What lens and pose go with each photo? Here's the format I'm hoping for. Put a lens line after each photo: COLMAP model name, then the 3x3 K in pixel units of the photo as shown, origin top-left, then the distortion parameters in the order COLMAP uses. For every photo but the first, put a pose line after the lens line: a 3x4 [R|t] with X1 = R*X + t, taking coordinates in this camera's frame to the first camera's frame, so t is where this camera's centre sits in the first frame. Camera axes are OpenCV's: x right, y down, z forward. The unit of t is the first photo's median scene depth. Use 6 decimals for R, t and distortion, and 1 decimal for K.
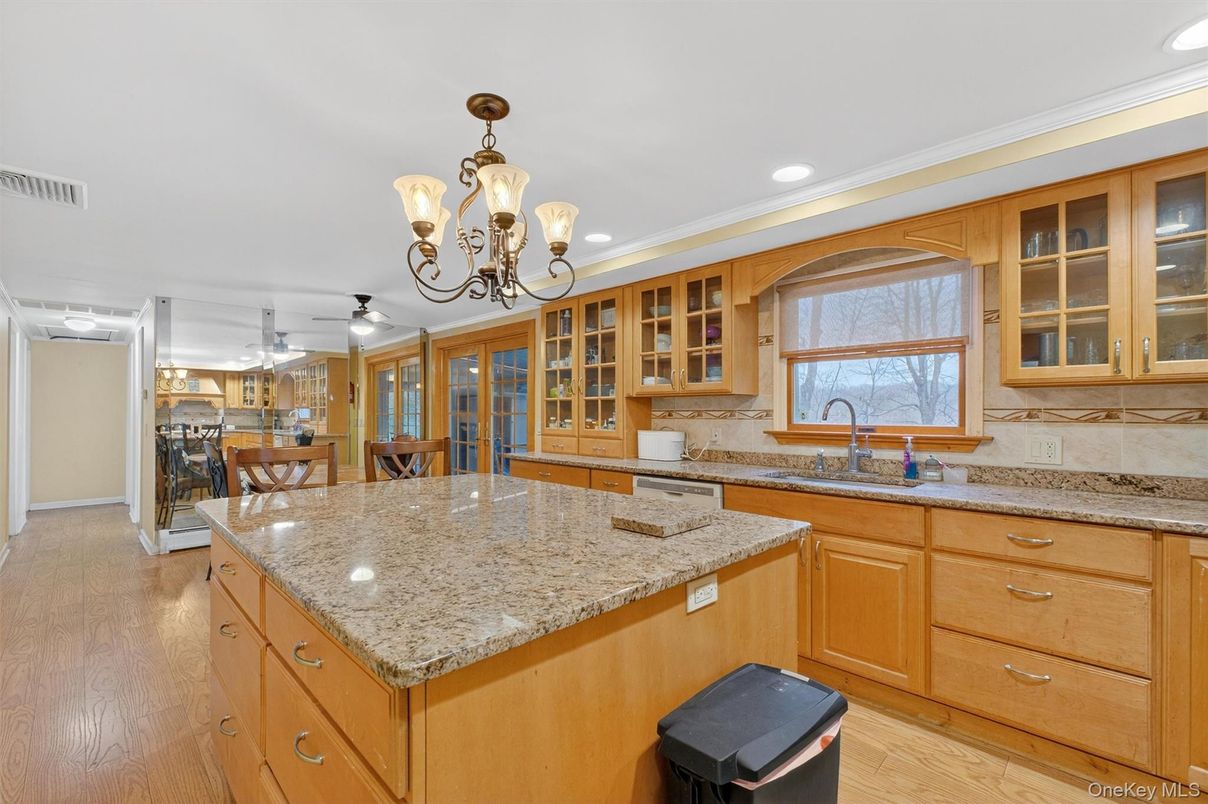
lens RADIAL K [[523.6, 0, 607.4], [0, 523.6, 417.9], [0, 0, 1]] dist [-0.000558, -0.000091]
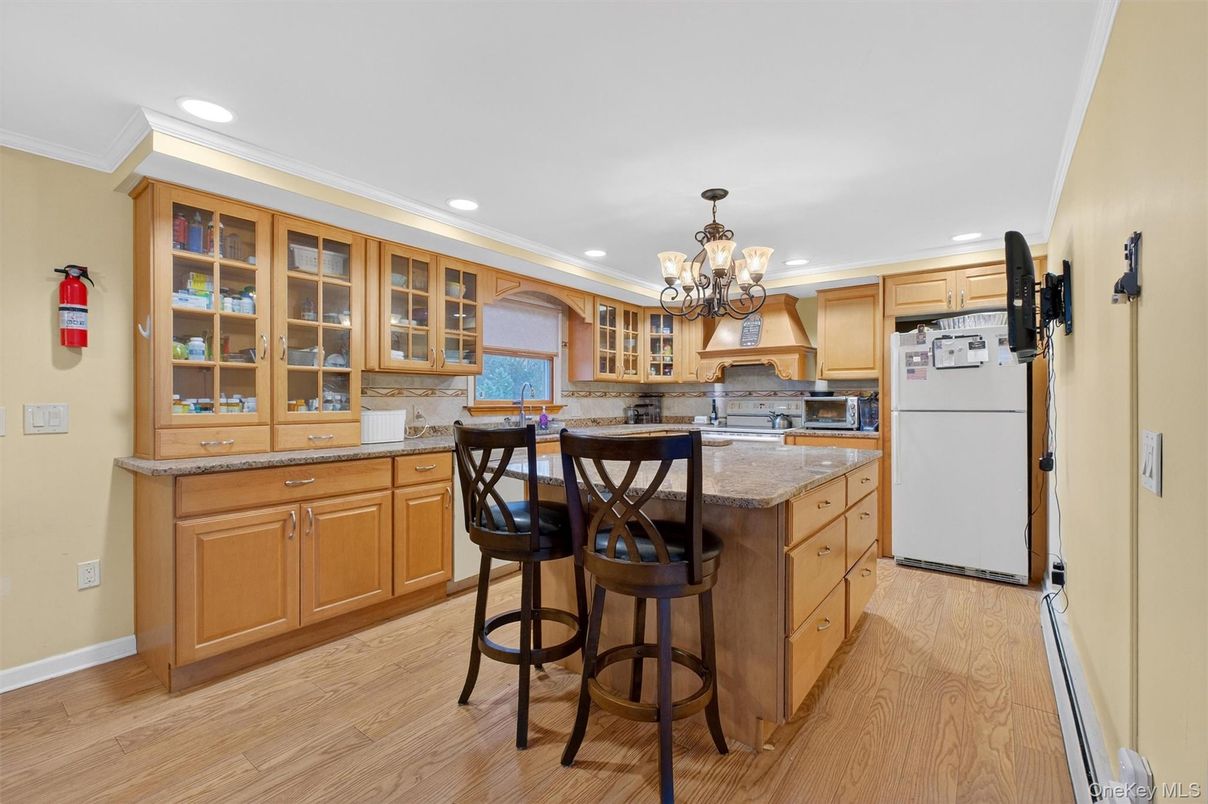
lens RADIAL K [[515.9, 0, 604.0], [0, 515.9, 402.0], [0, 0, 1]] dist [-0.000347, -0.000019]
pose [[-0.139716, -0.004147, 0.990183, -0.742625], [0.011208, 0.999921, 0.005769, 0.008959], [-0.990128, 0.011904, -0.139658, 0.670842]]
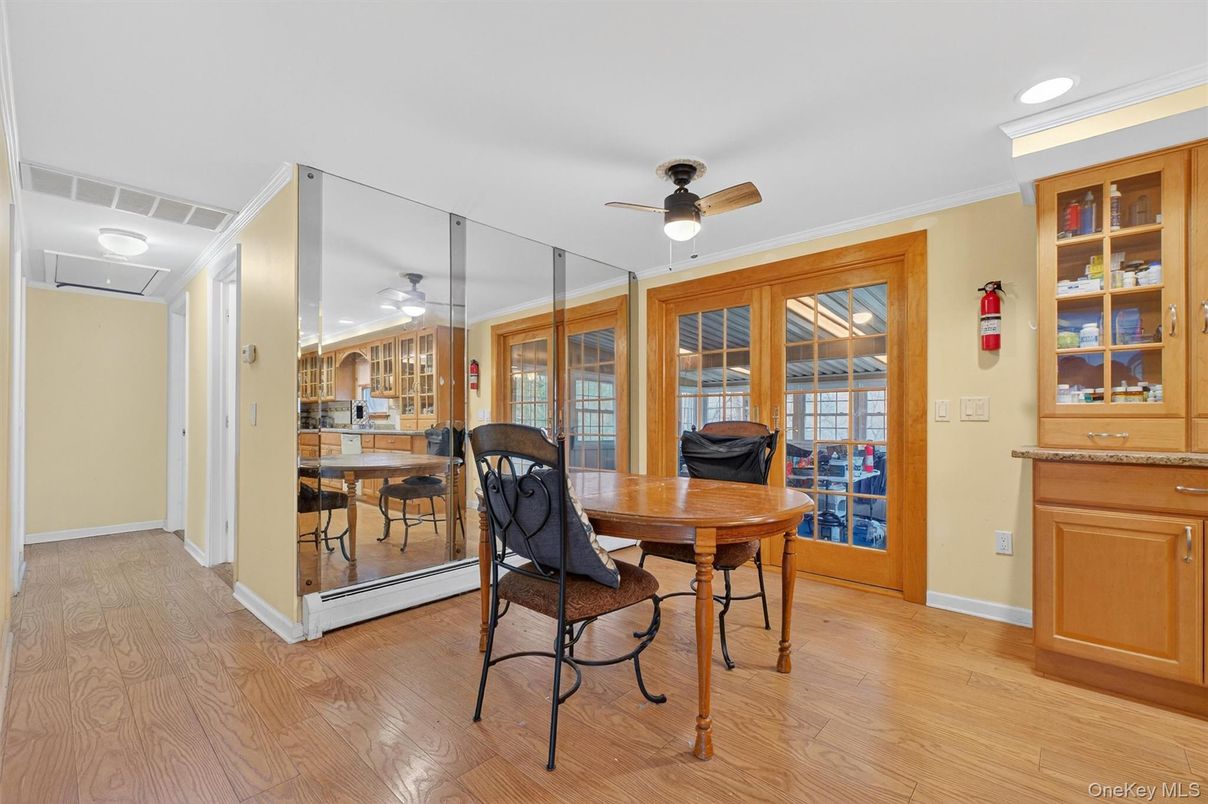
lens RADIAL K [[523.6, 0, 607.4], [0, 523.6, 417.9], [0, 0, 1]] dist [-0.000558, -0.000091]
pose [[0.999209, 0.001754, 0.039732, -0.640236], [-0.001297, 0.999933, -0.011537, 0.042769], [-0.039750, 0.011476, 0.999144, 0.504668]]
